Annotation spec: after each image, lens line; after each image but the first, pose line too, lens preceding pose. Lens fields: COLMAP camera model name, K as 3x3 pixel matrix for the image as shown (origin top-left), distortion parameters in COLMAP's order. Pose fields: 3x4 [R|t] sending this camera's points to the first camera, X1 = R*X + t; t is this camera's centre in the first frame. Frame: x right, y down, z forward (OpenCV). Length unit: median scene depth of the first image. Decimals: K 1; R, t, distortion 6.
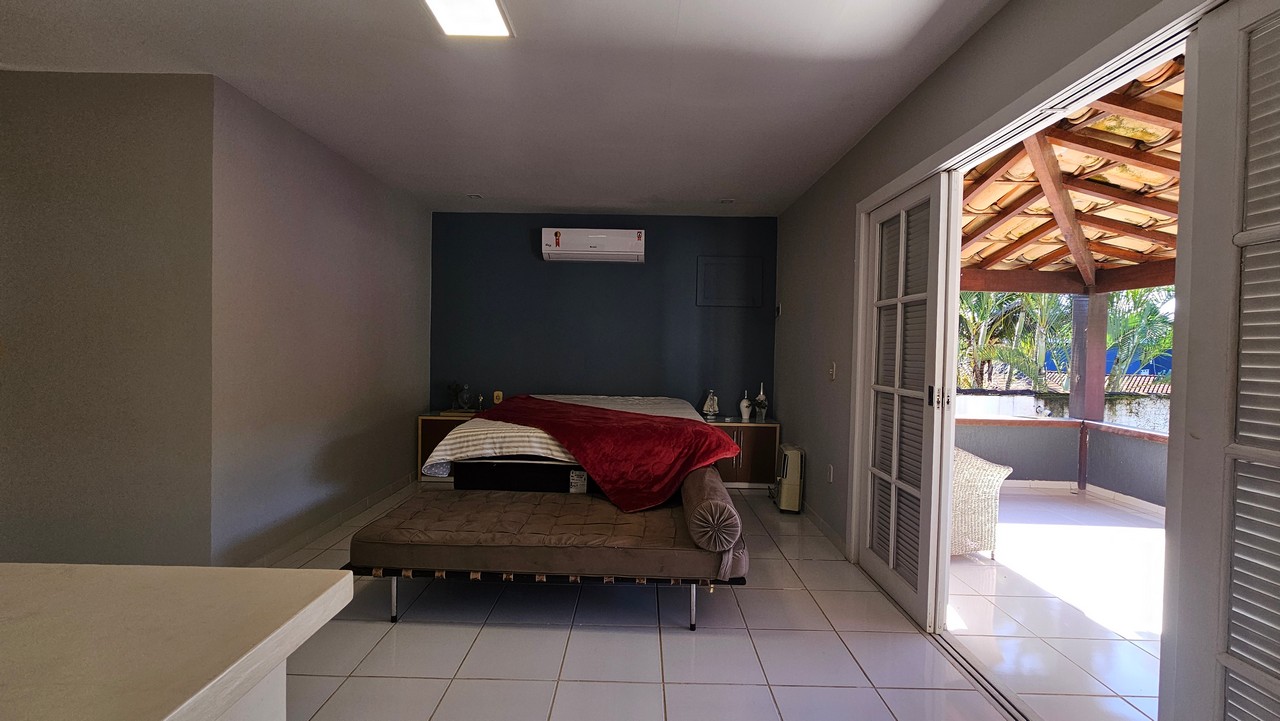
lens RADIAL K [[527.5, 0, 640.1], [0, 527.5, 360.3], [0, 0, 1]] dist [-0.002812, 0.001037]
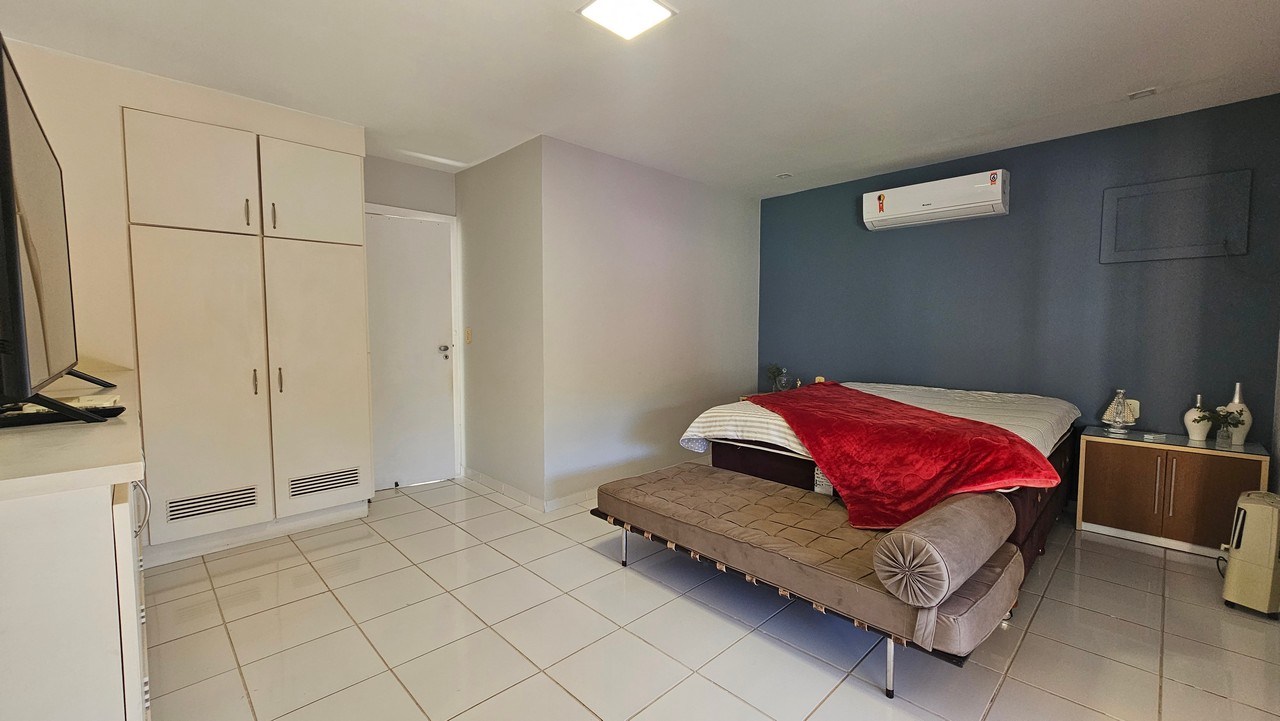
lens RADIAL K [[527.5, 0, 638.8], [0, 527.5, 360.1], [0, 0, 1]] dist [-0.002812, 0.001037]
pose [[0.694380, 0.024717, -0.719184, 0.308190], [-0.005239, 0.999557, 0.029295, 0.004795], [0.719589, -0.016574, 0.694202, 0.177613]]
